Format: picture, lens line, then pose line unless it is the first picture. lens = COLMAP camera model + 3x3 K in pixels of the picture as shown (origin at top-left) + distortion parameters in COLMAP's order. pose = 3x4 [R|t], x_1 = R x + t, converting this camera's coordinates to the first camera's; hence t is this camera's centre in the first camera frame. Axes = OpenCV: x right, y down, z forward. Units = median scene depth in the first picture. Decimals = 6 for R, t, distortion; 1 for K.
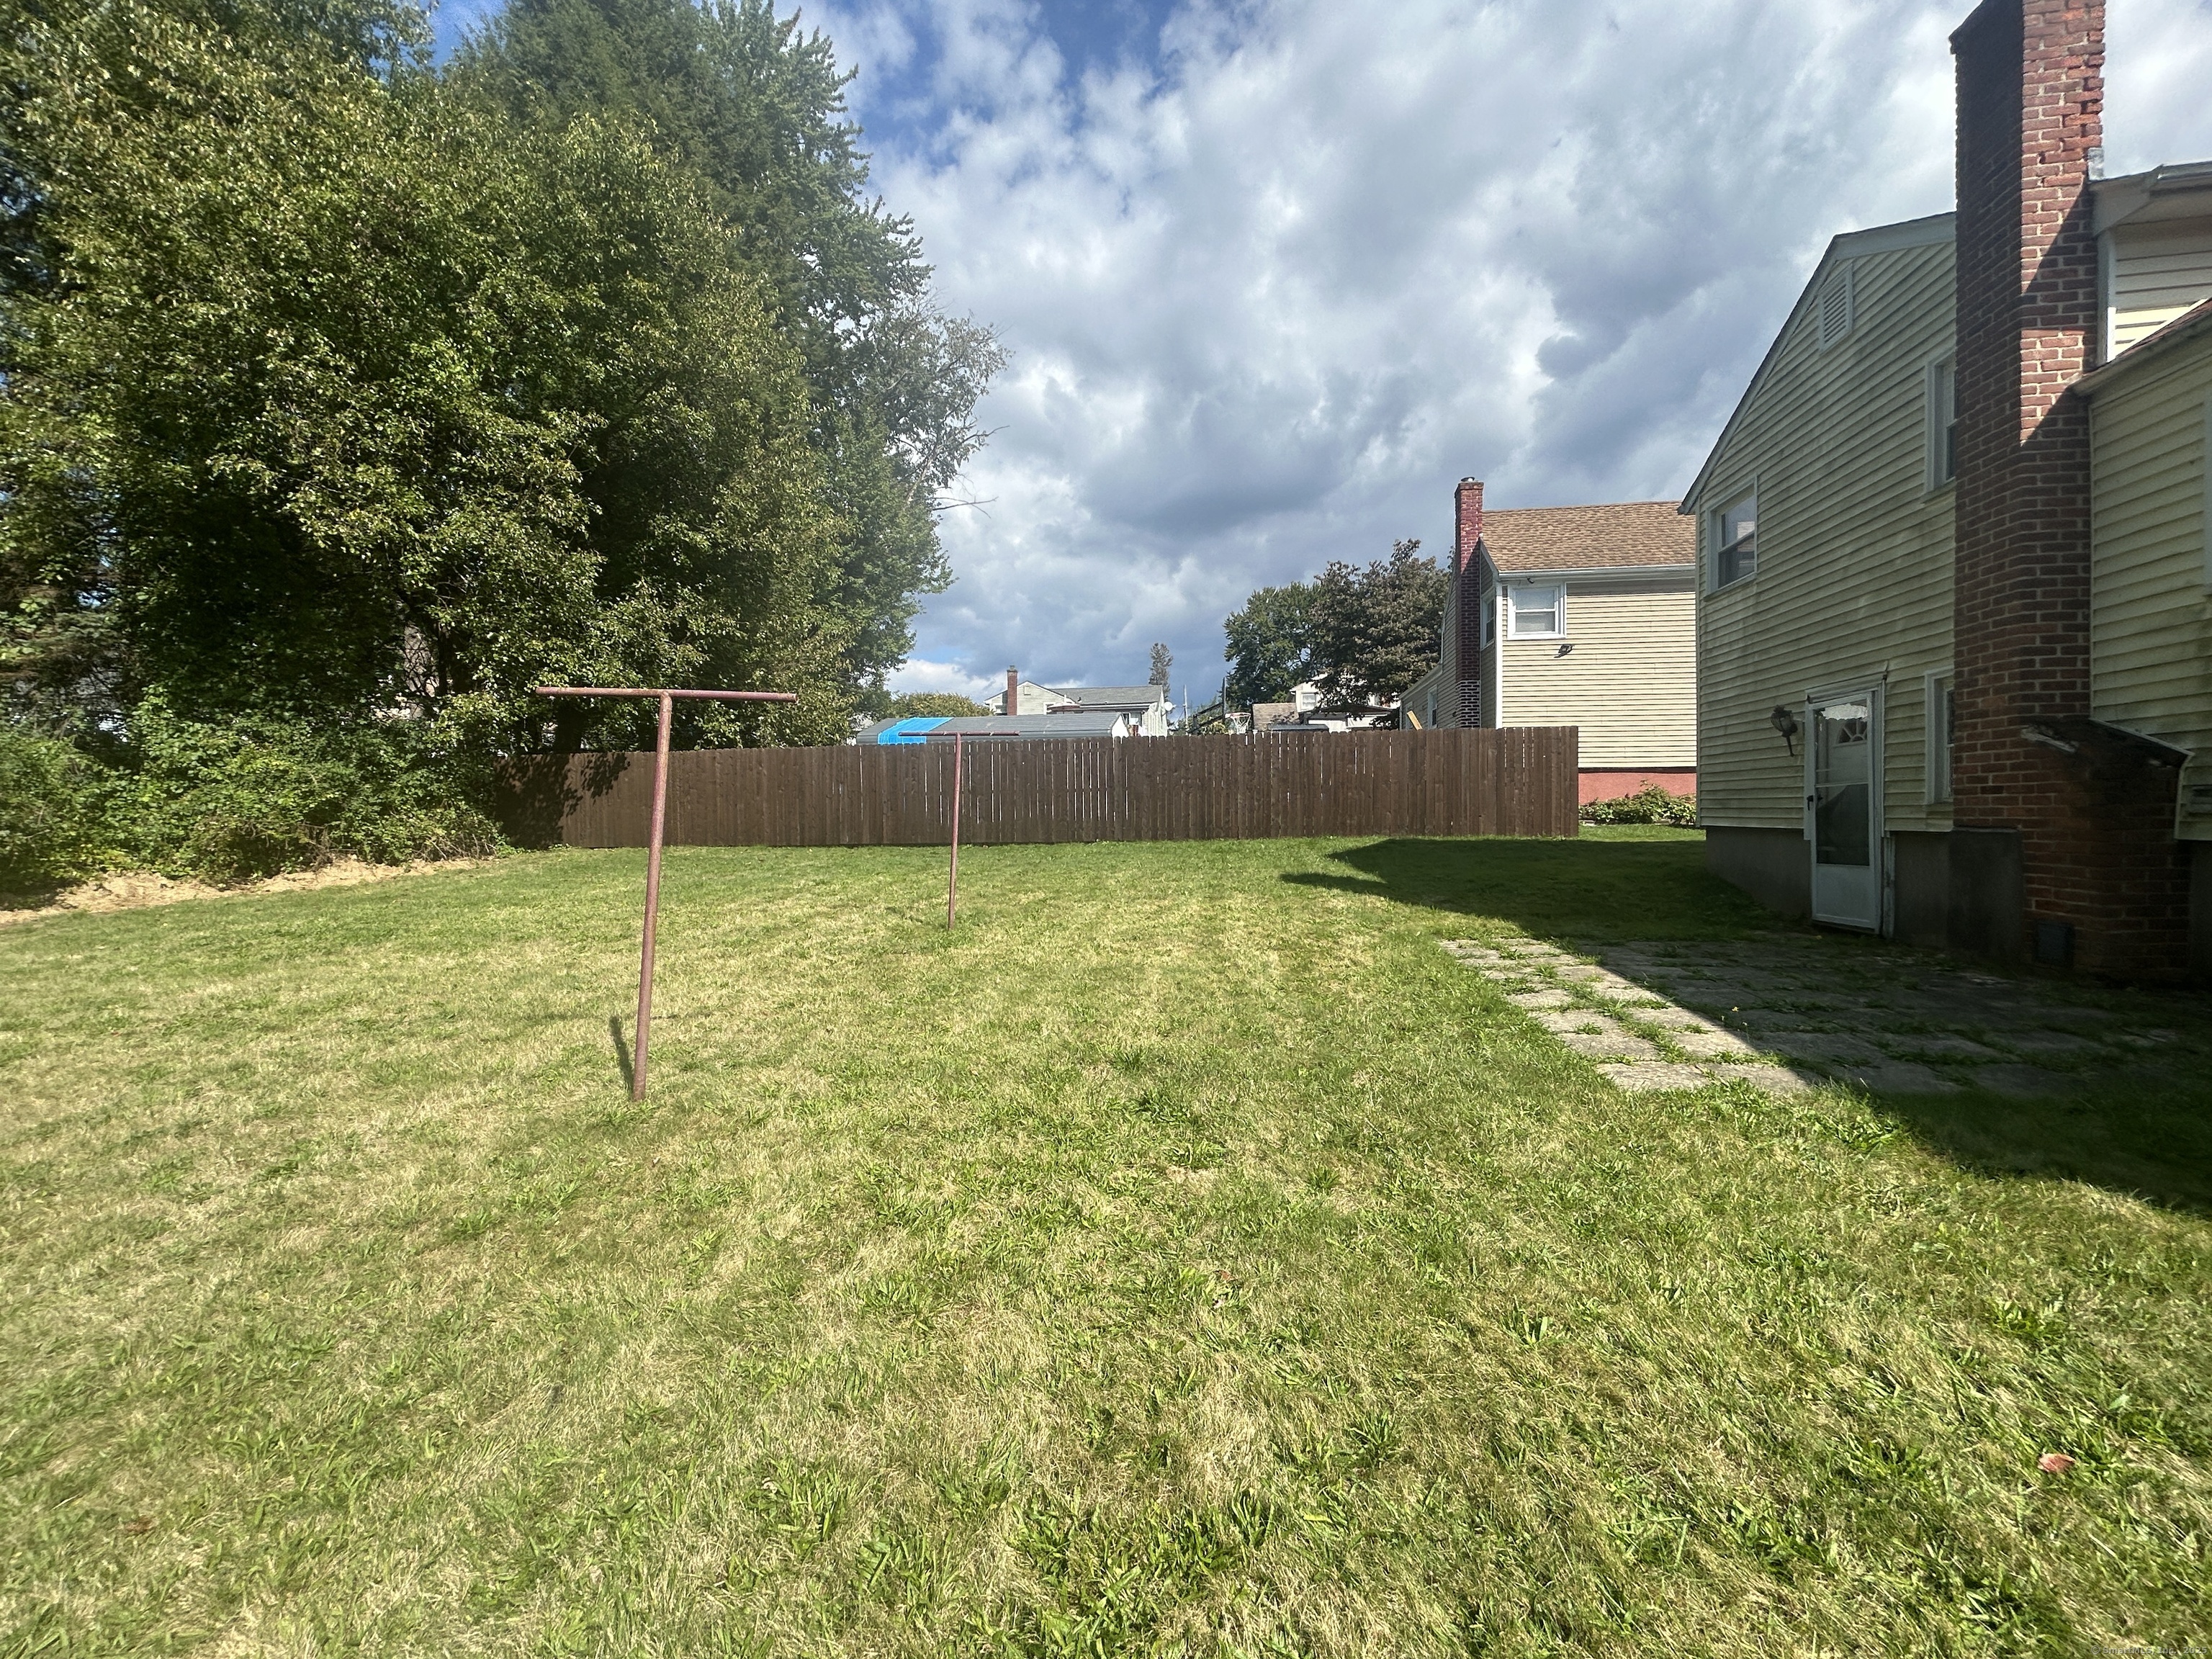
lens RADIAL K [[890.8, 0, 1099.6], [0, 890.8, 826.8], [0, 0, 1]] dist [-0.000756, 0.000343]
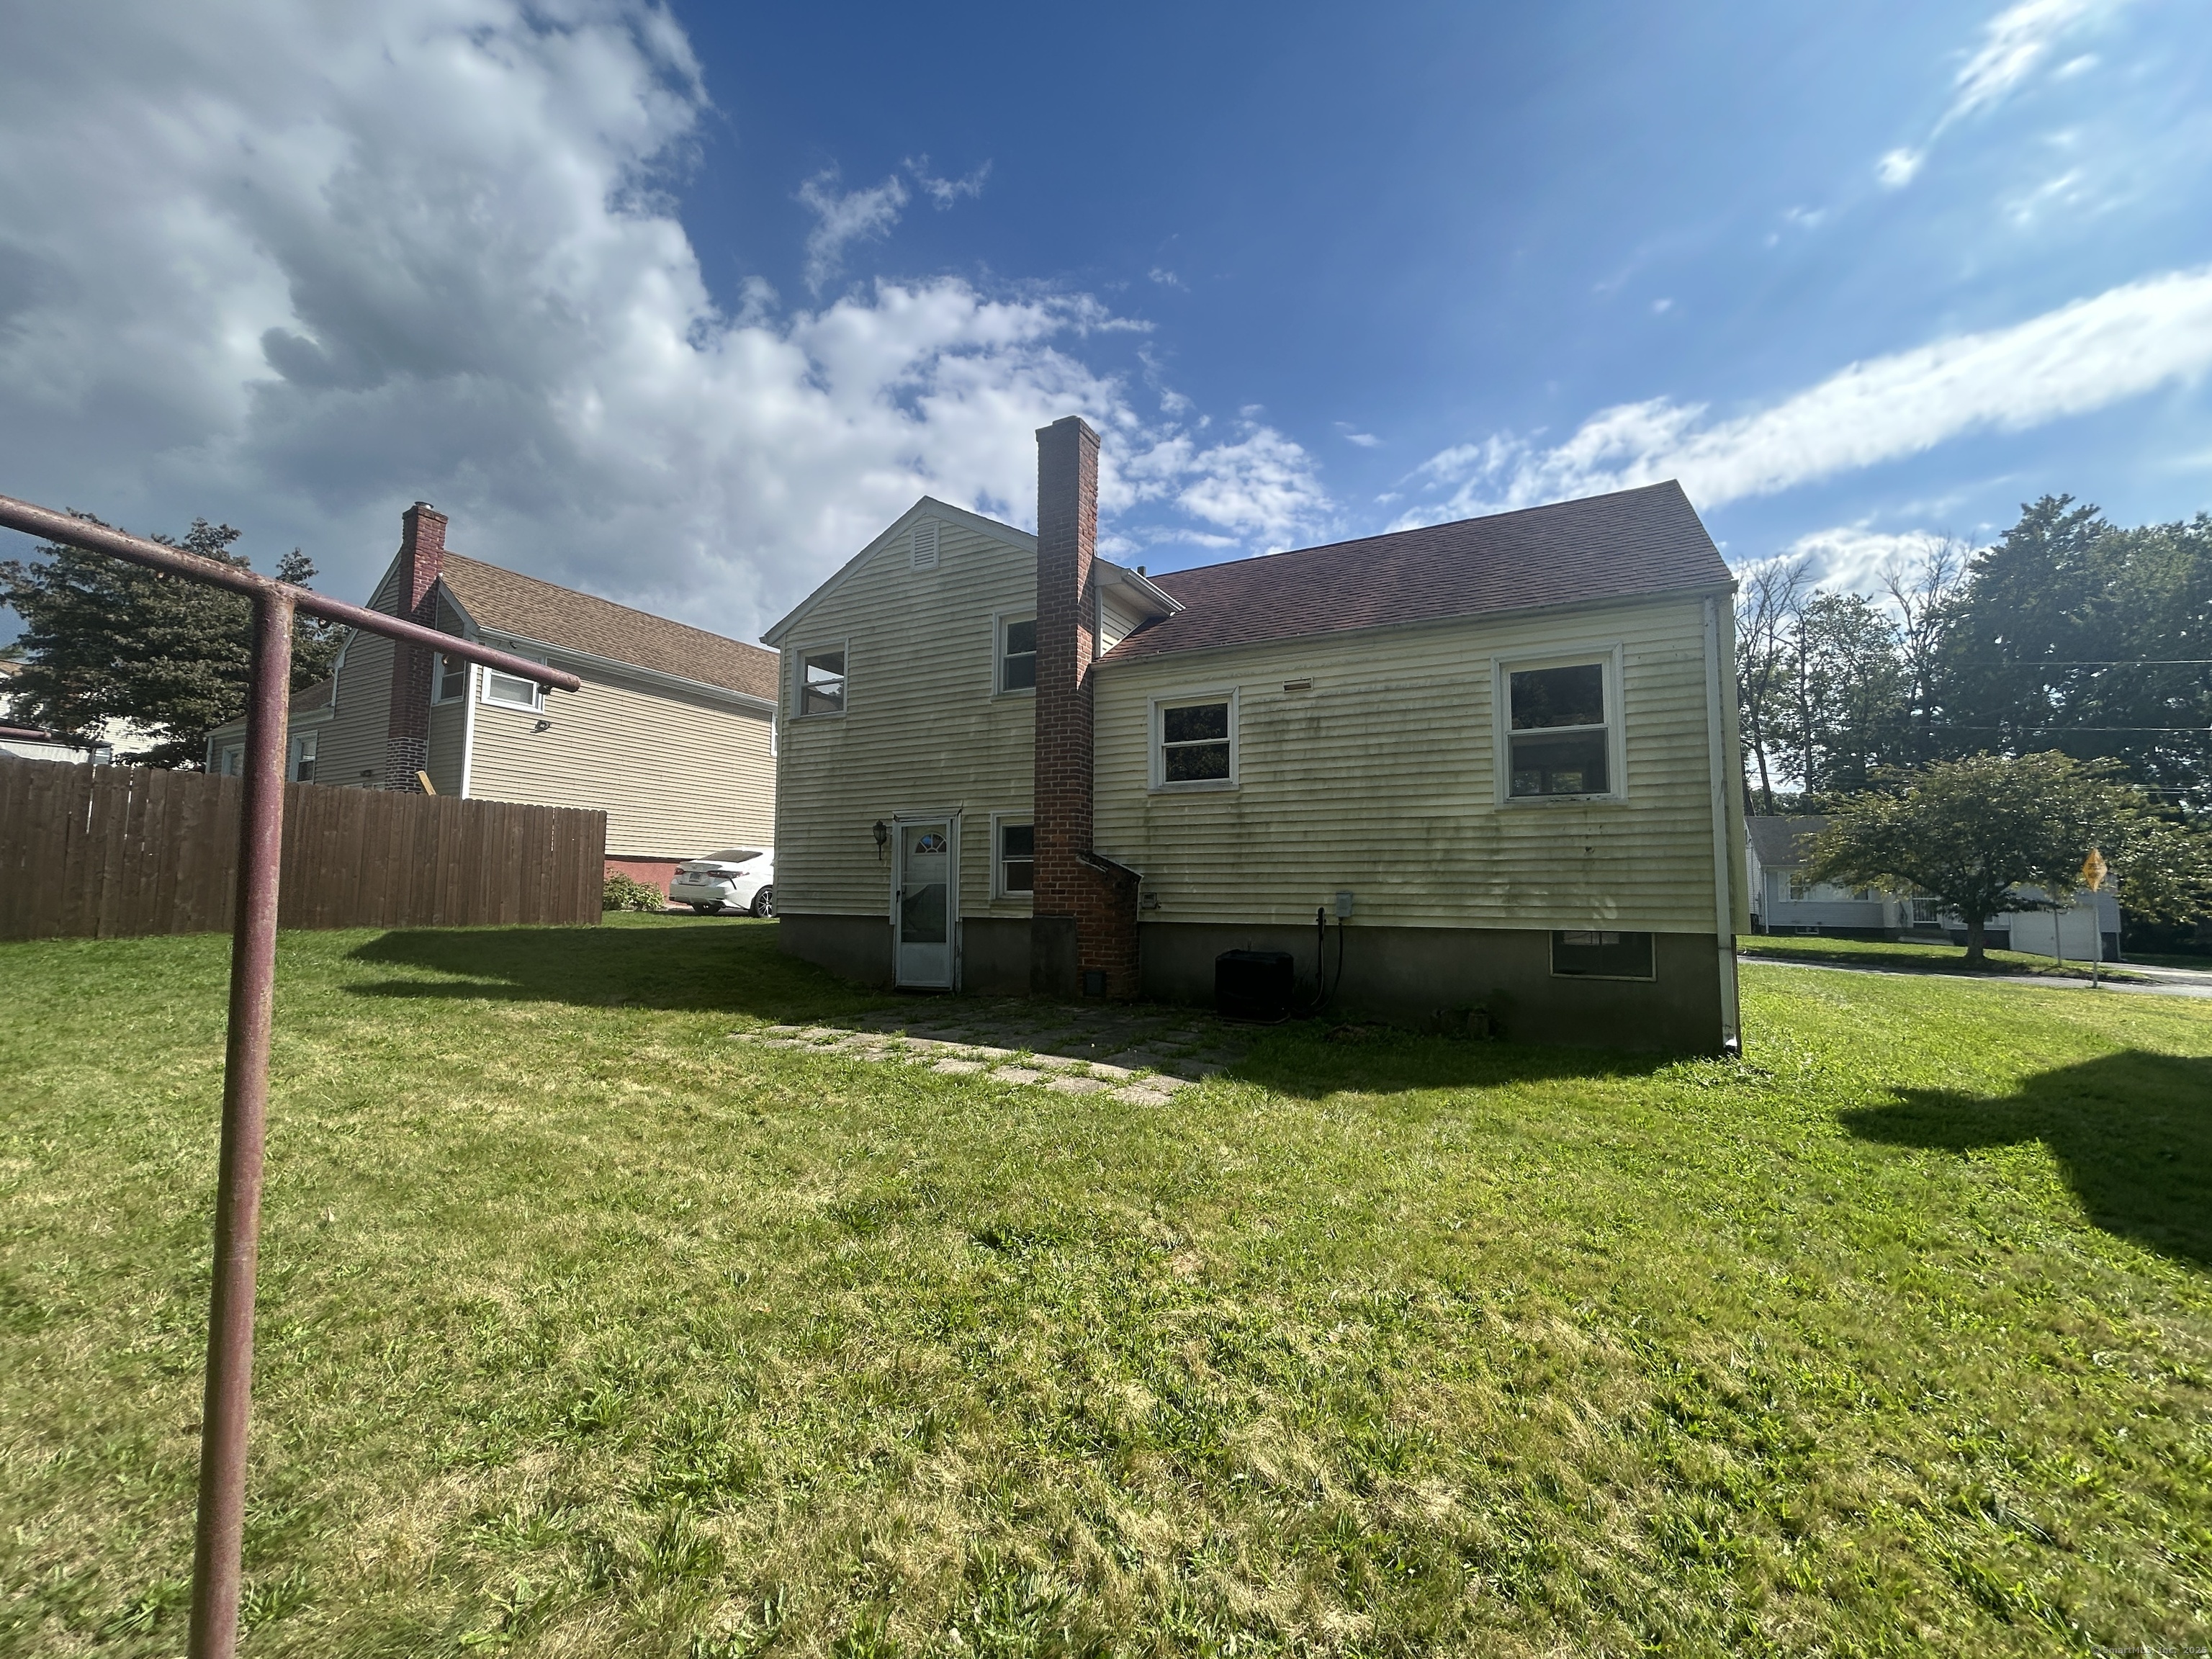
lens RADIAL K [[890.8, 0, 1113.7], [0, 890.8, 839.7], [0, 0, 1]] dist [-0.000756, 0.000343]
pose [[0.320354, 0.073437, 0.944447, -0.174050], [0.002532, 0.996921, -0.078376, -0.002948], [-0.947294, 0.027500, 0.319182, 0.129743]]
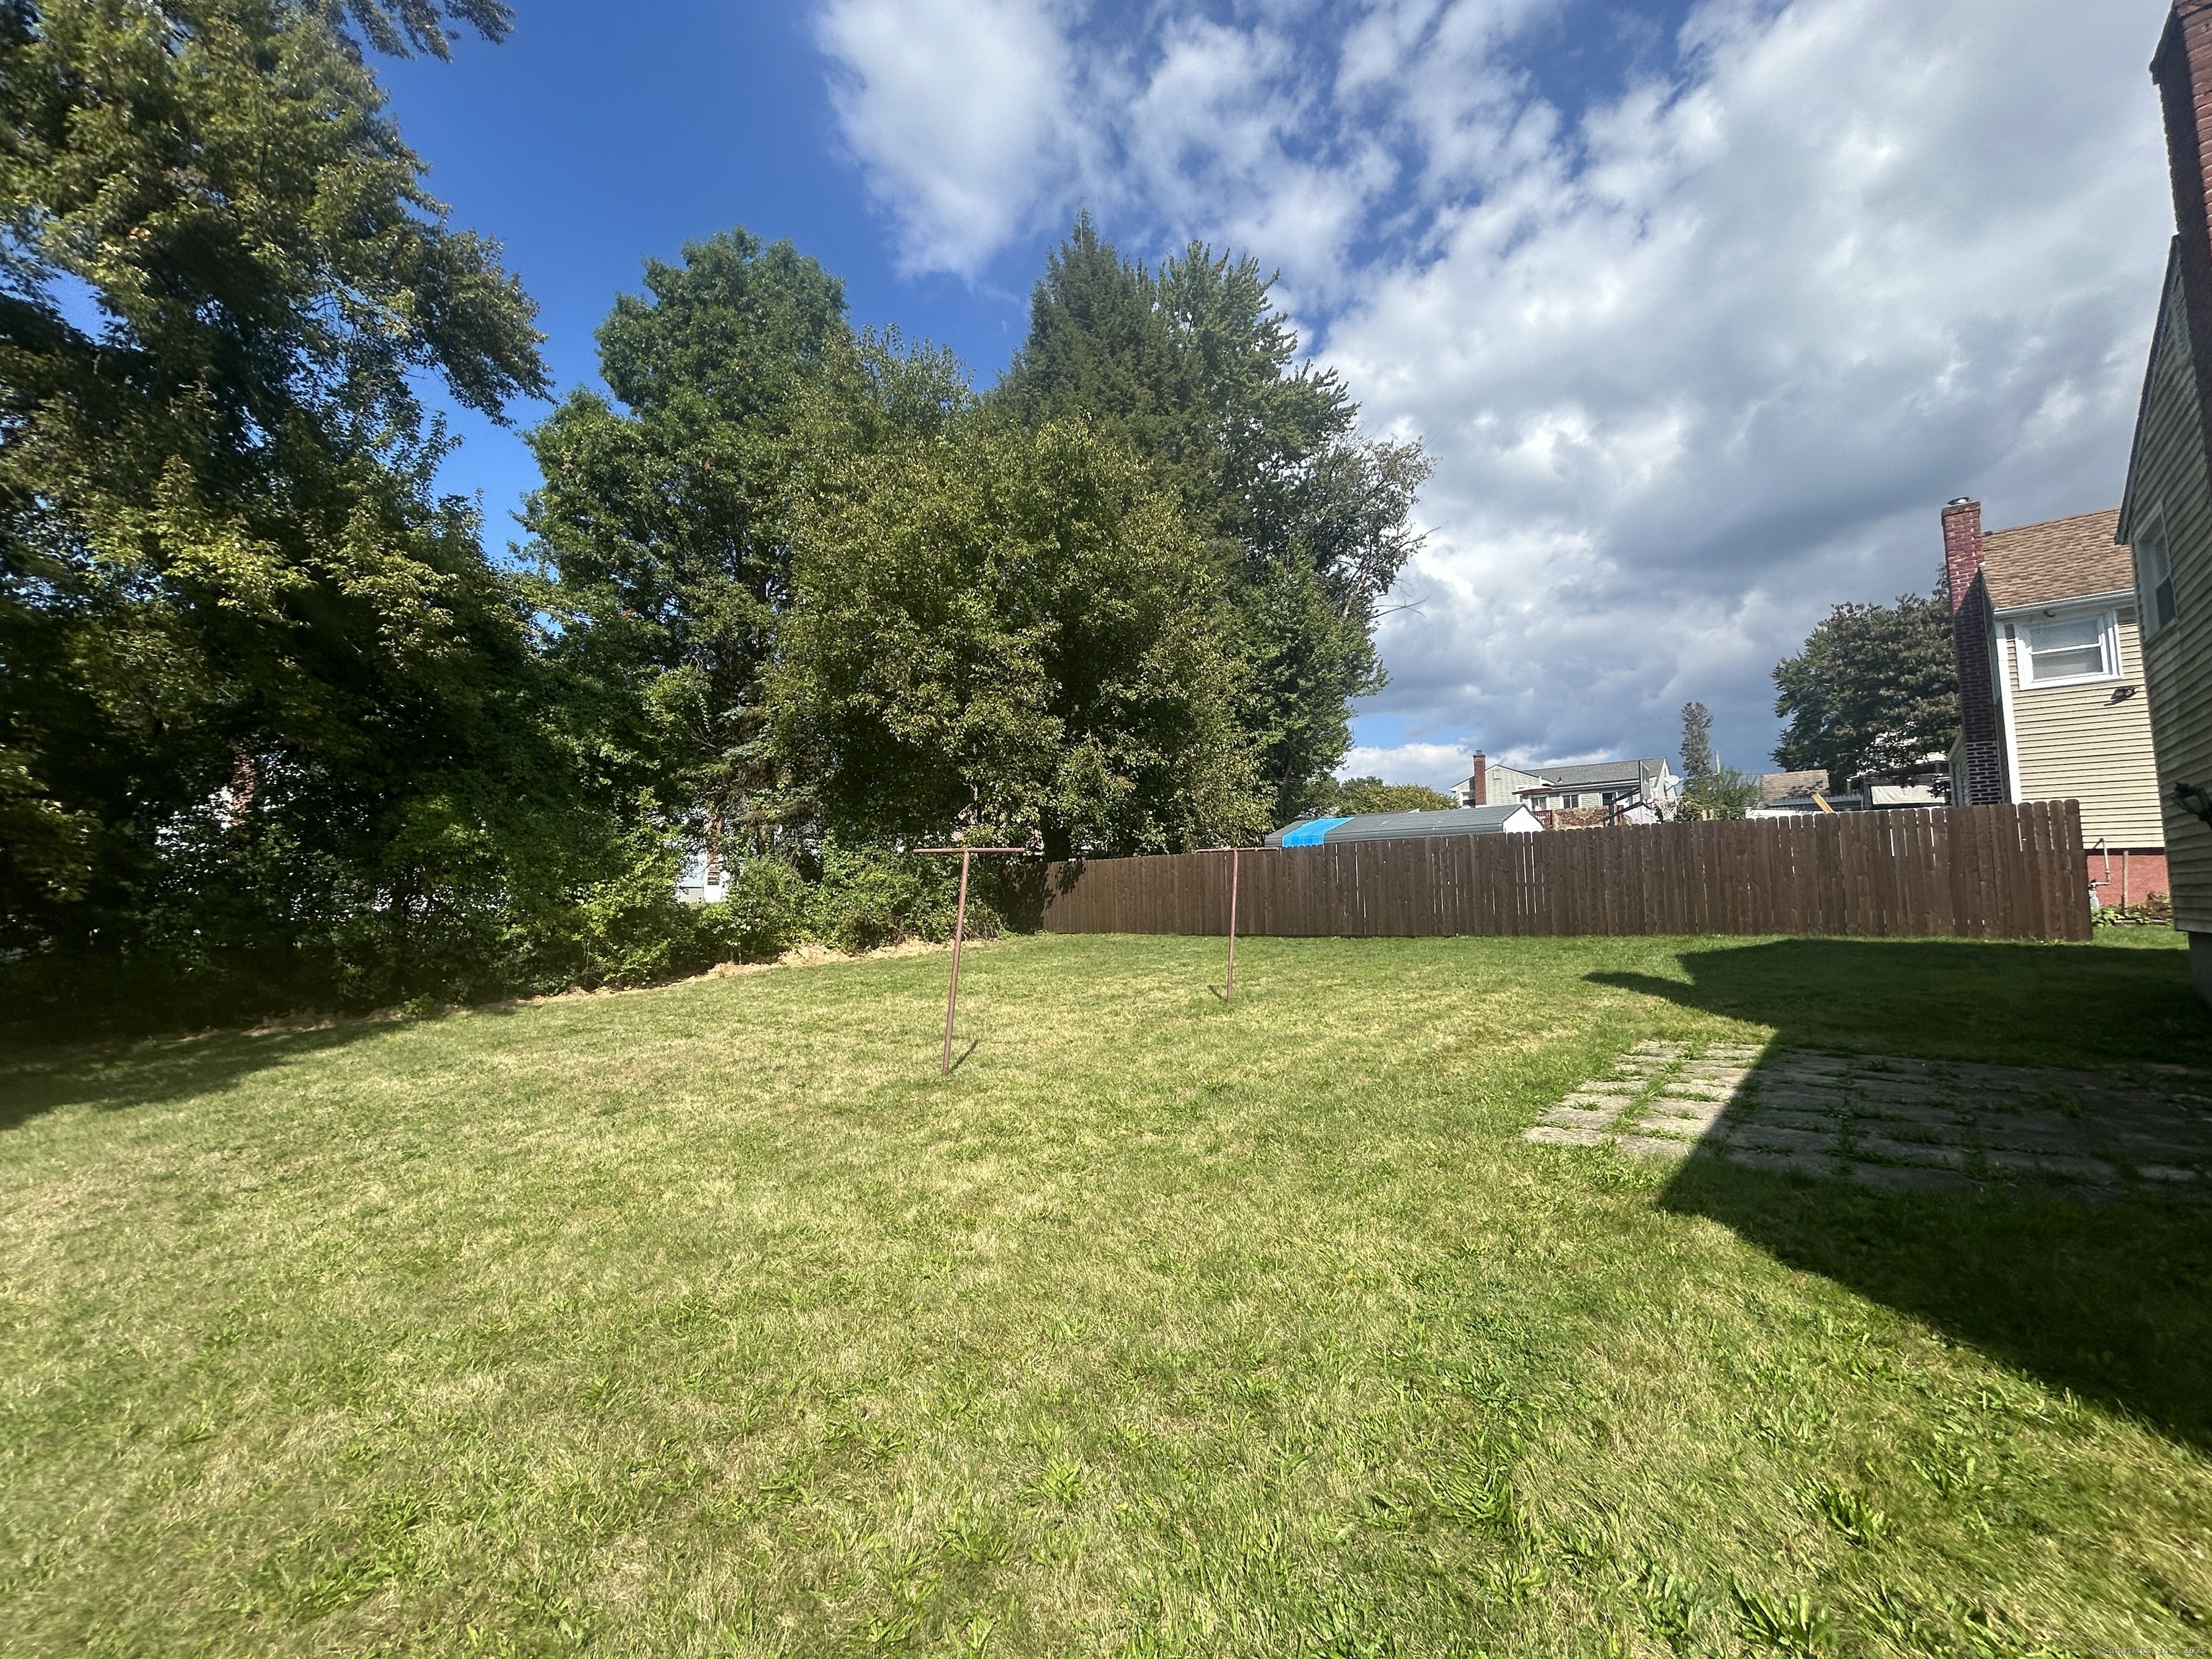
lens RADIAL K [[890.8, 0, 1101.3], [0, 890.8, 824.2], [0, 0, 1]] dist [-0.000756, 0.000343]
pose [[0.851487, -0.047062, -0.522260, 0.176125], [-0.006245, 0.994984, -0.099841, -0.005891], [0.524339, 0.088275, 0.846922, -0.099204]]
